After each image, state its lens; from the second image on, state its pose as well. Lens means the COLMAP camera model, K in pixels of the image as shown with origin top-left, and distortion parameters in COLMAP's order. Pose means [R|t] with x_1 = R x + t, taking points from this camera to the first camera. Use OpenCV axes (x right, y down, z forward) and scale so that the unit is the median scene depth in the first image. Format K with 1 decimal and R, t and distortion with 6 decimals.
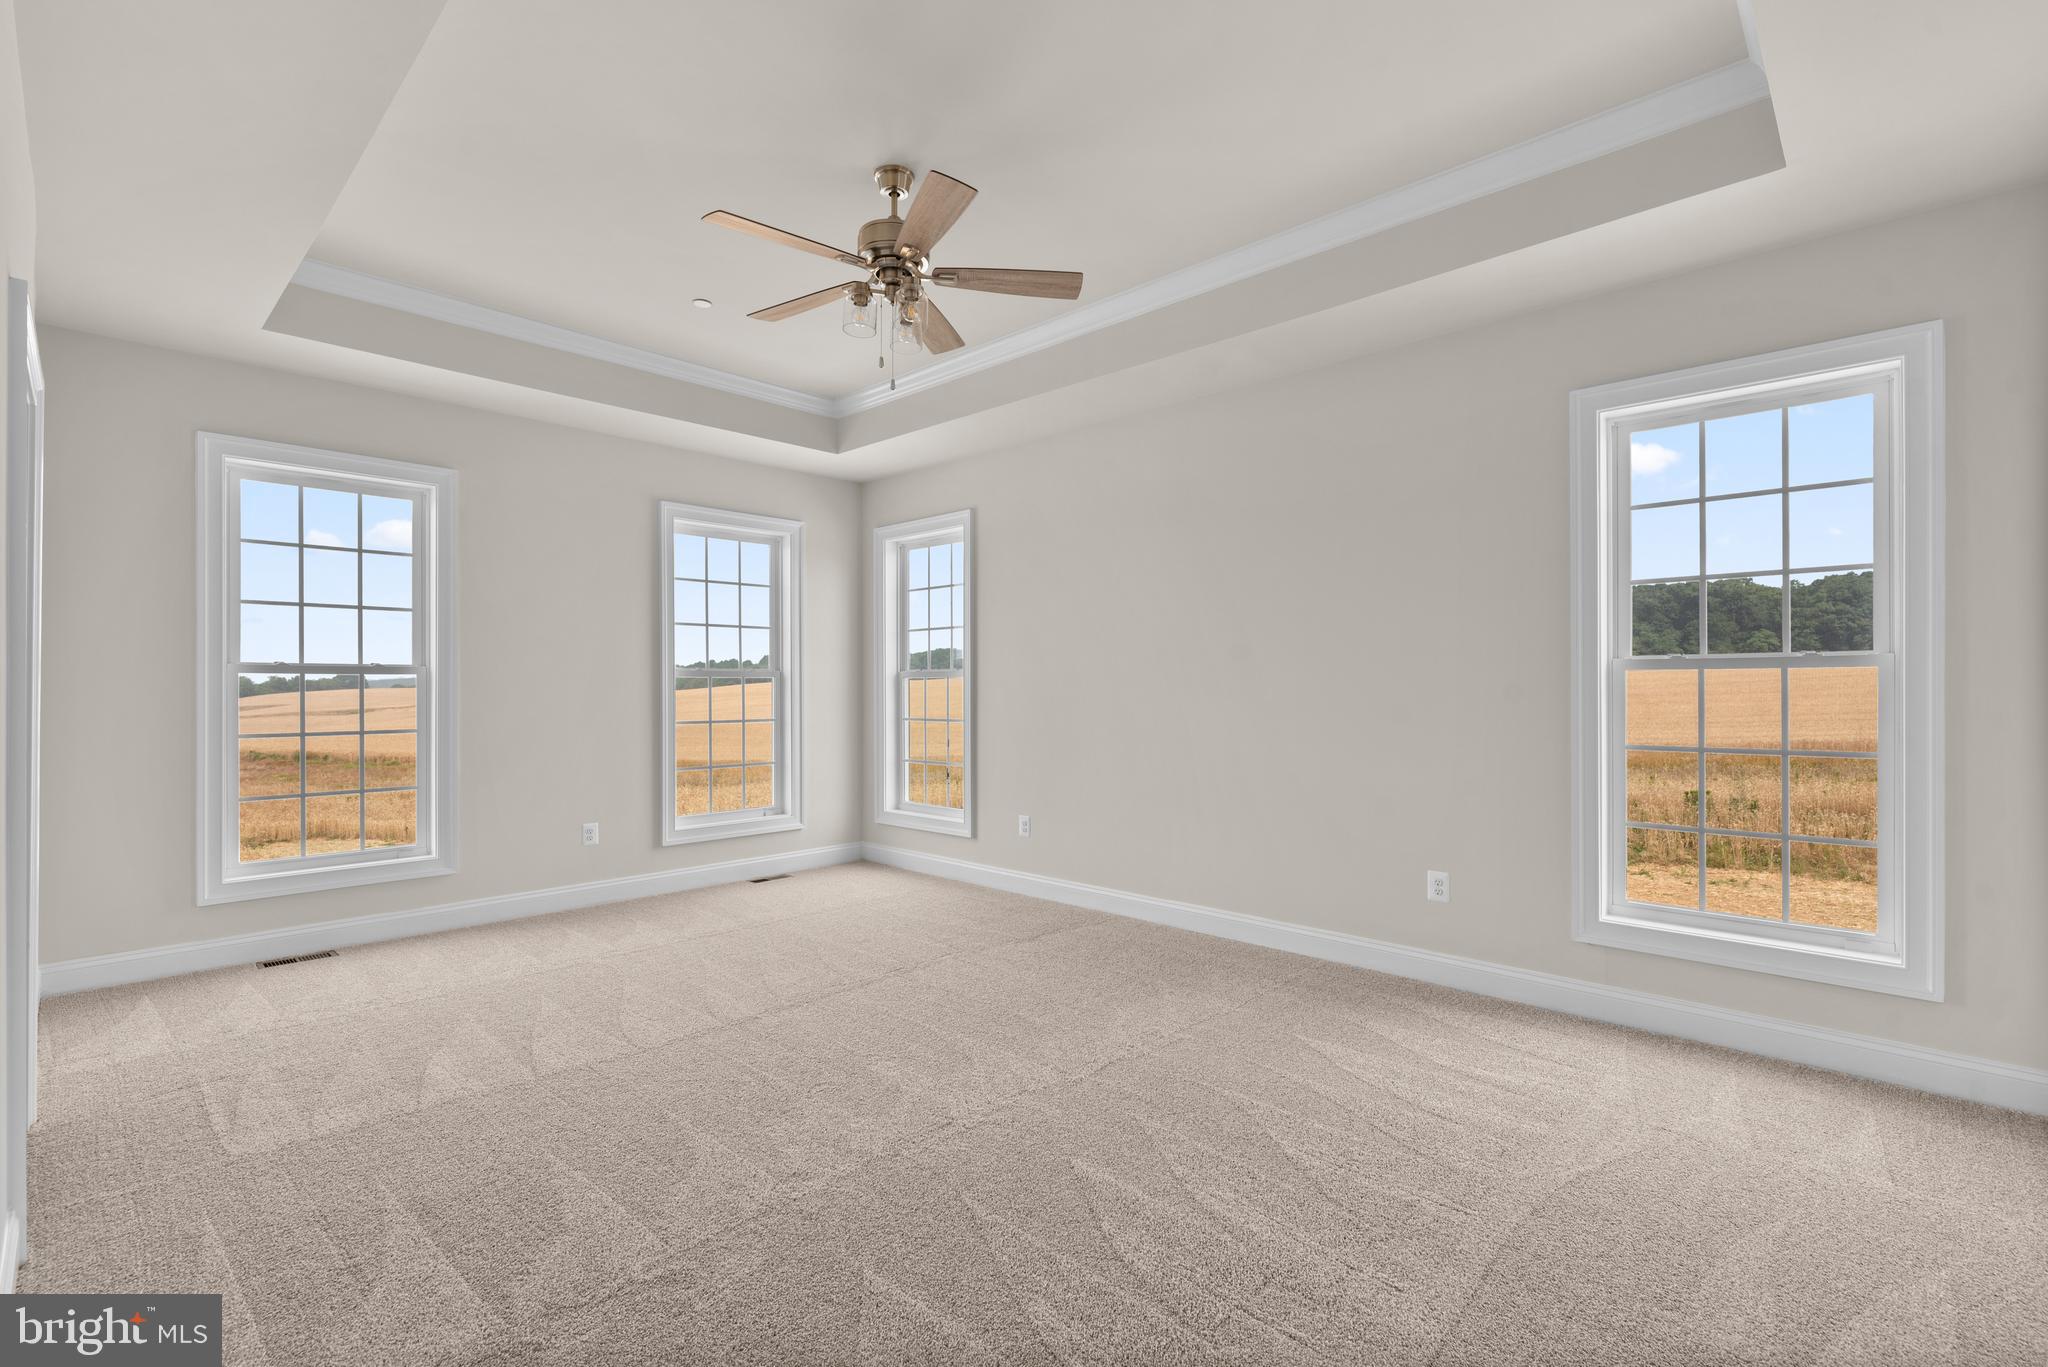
lens RADIAL K [[920.4, 0, 1023.6], [0, 920.4, 671.8], [0, 0, 1]] dist [0.000628, 0.000220]
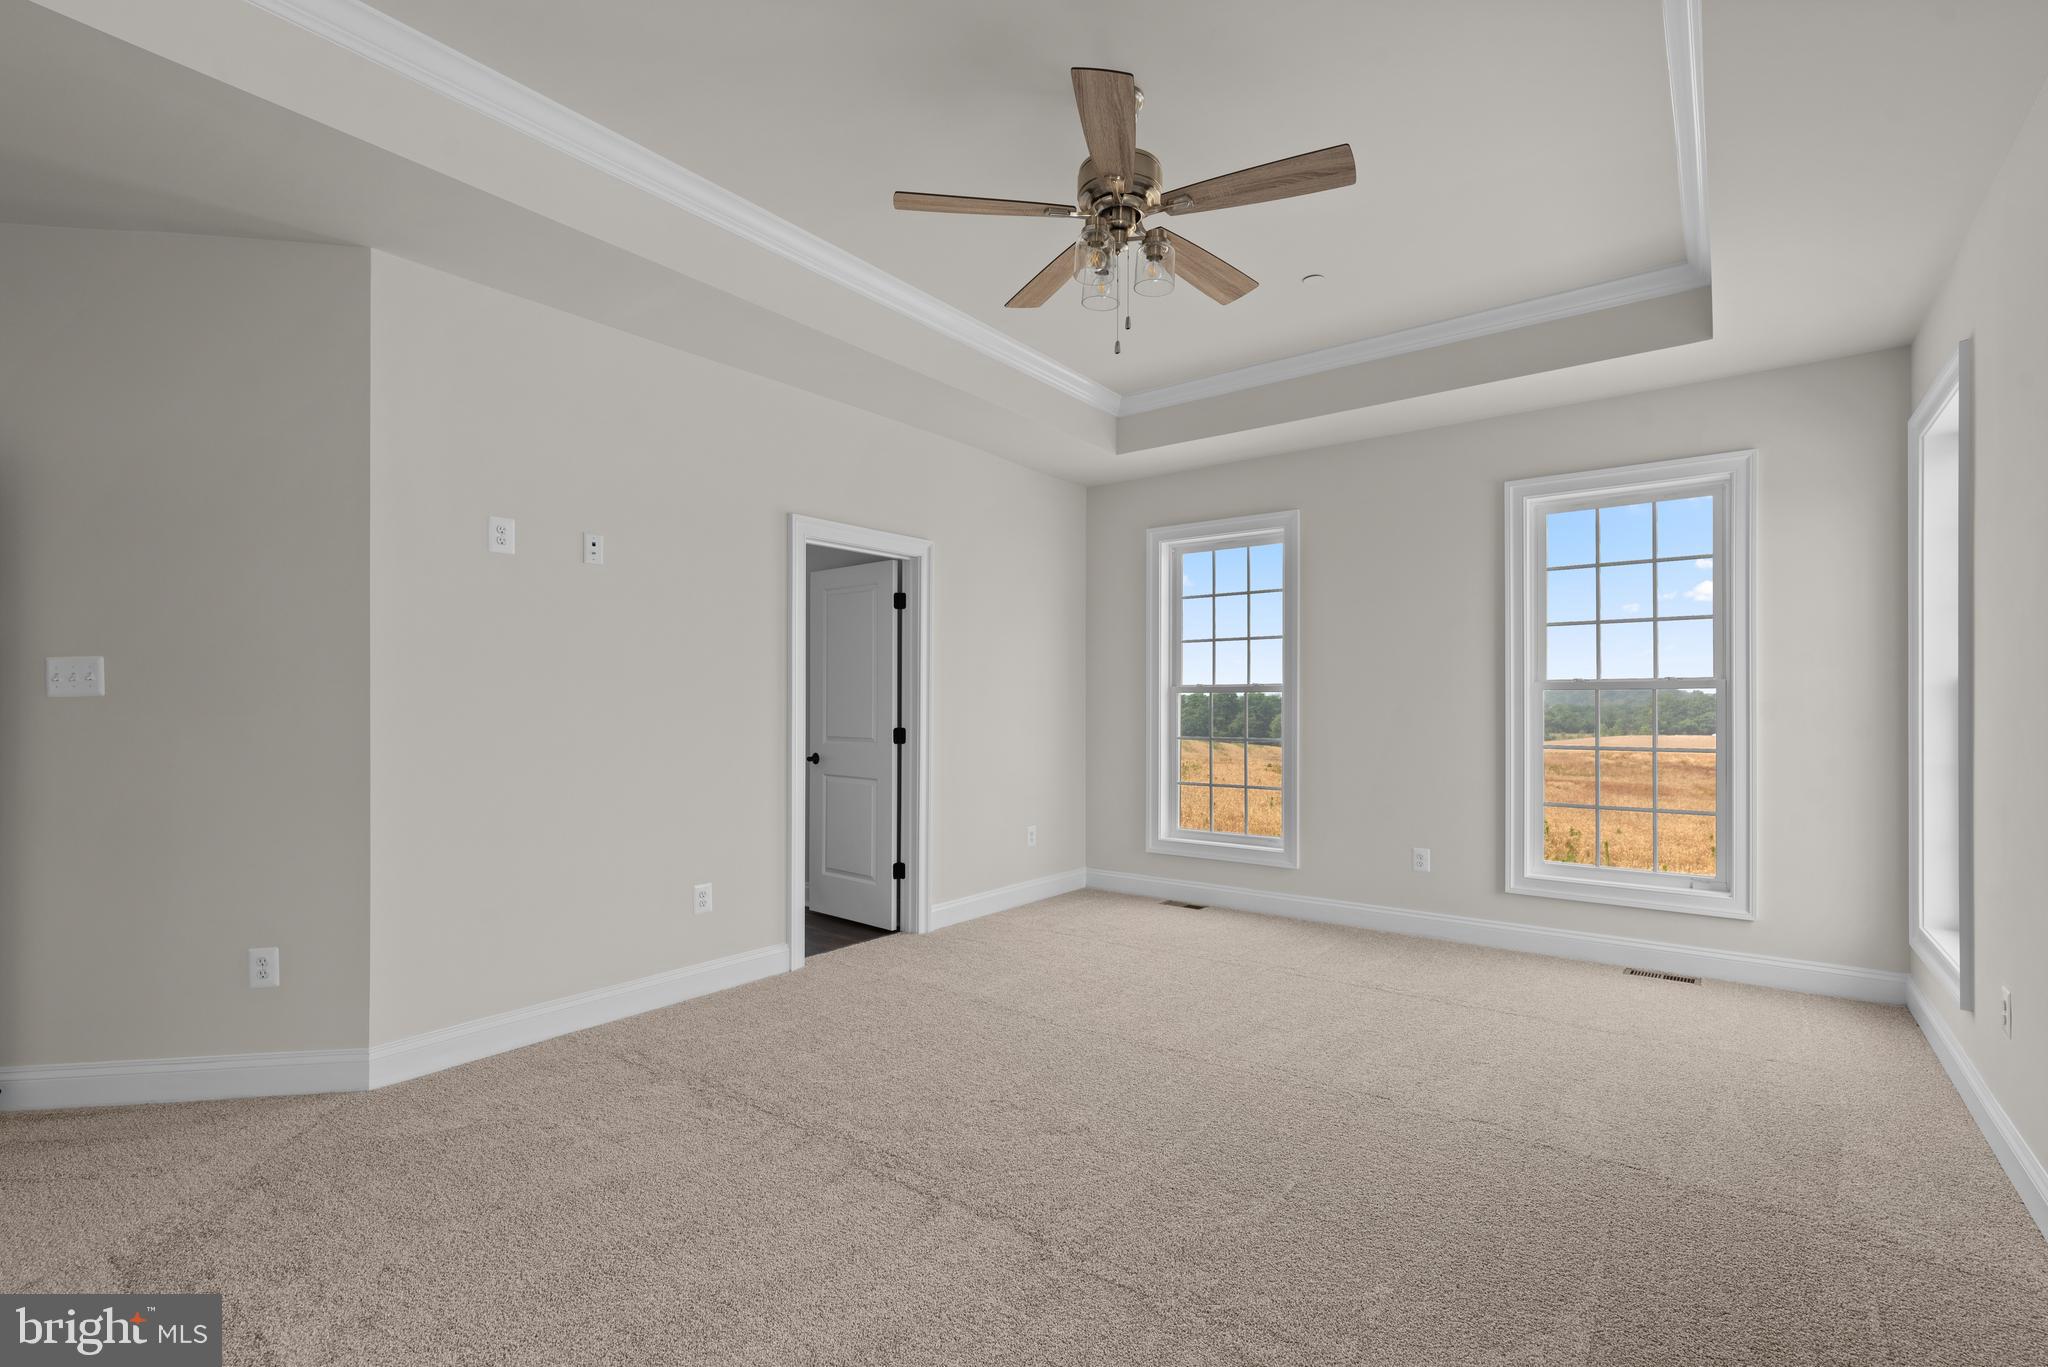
lens RADIAL K [[919.5, 0, 1020.1], [0, 919.5, 692.8], [0, 0, 1]] dist [0.000386, -0.000199]
pose [[0.107118, -0.010447, -0.994191, 0.394535], [0.016159, 0.999831, -0.008766, 0.007441], [0.994115, -0.015126, 0.107268, 0.465833]]
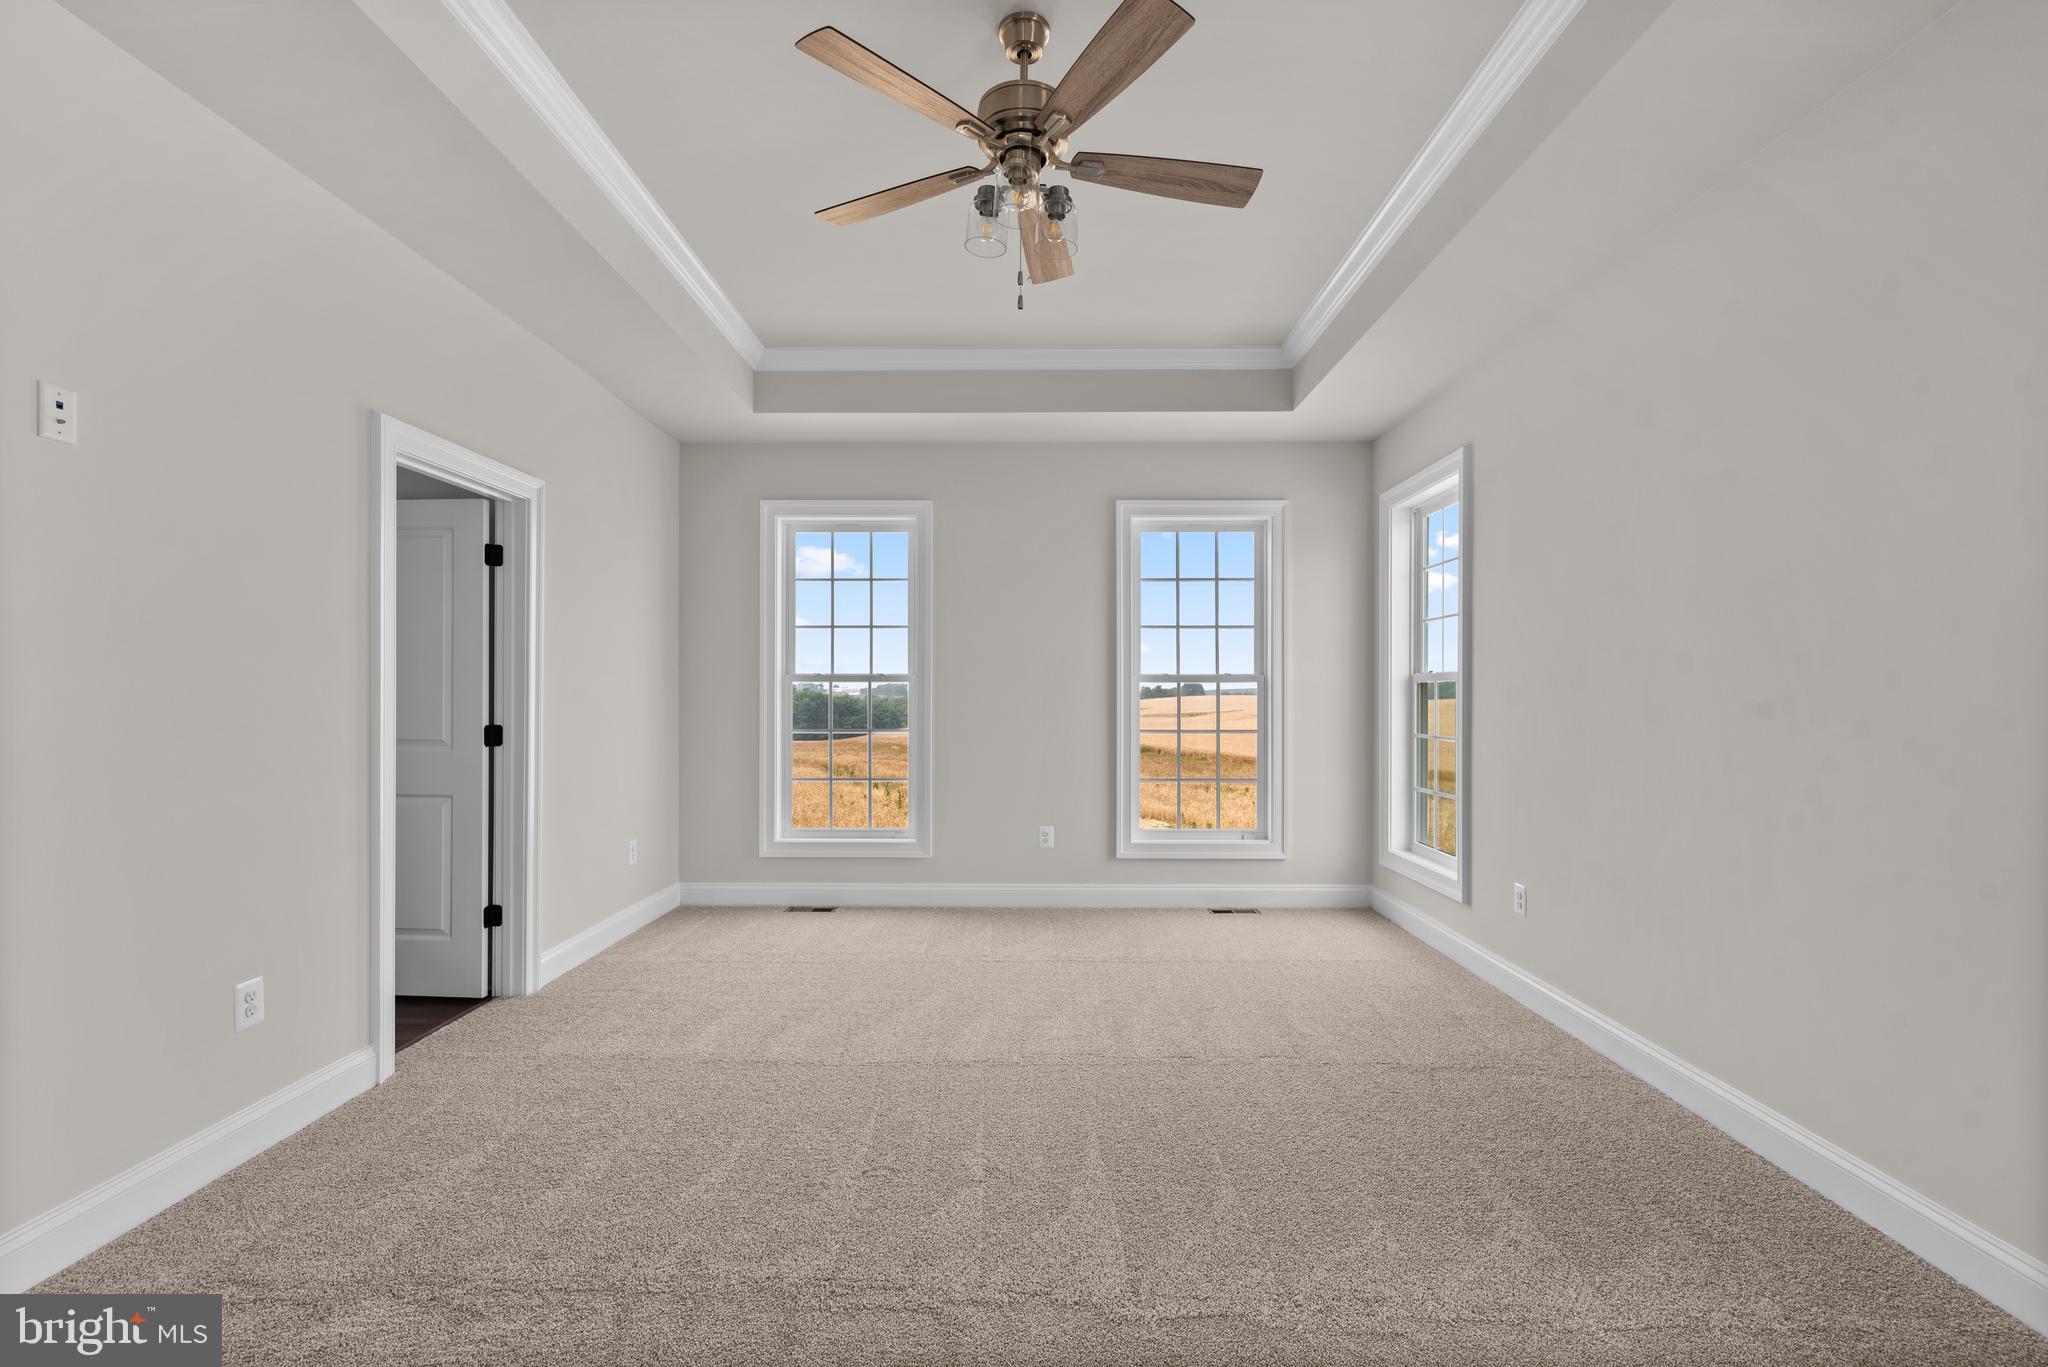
lens RADIAL K [[917.8, 0, 1023.0], [0, 917.8, 687.2], [0, 0, 1]] dist [0.001001, -0.000167]
pose [[0.683188, -0.003177, -0.730235, 0.241929], [0.009481, 0.999945, 0.004520, 0.004901], [0.730181, -0.010011, 0.683181, 0.269048]]
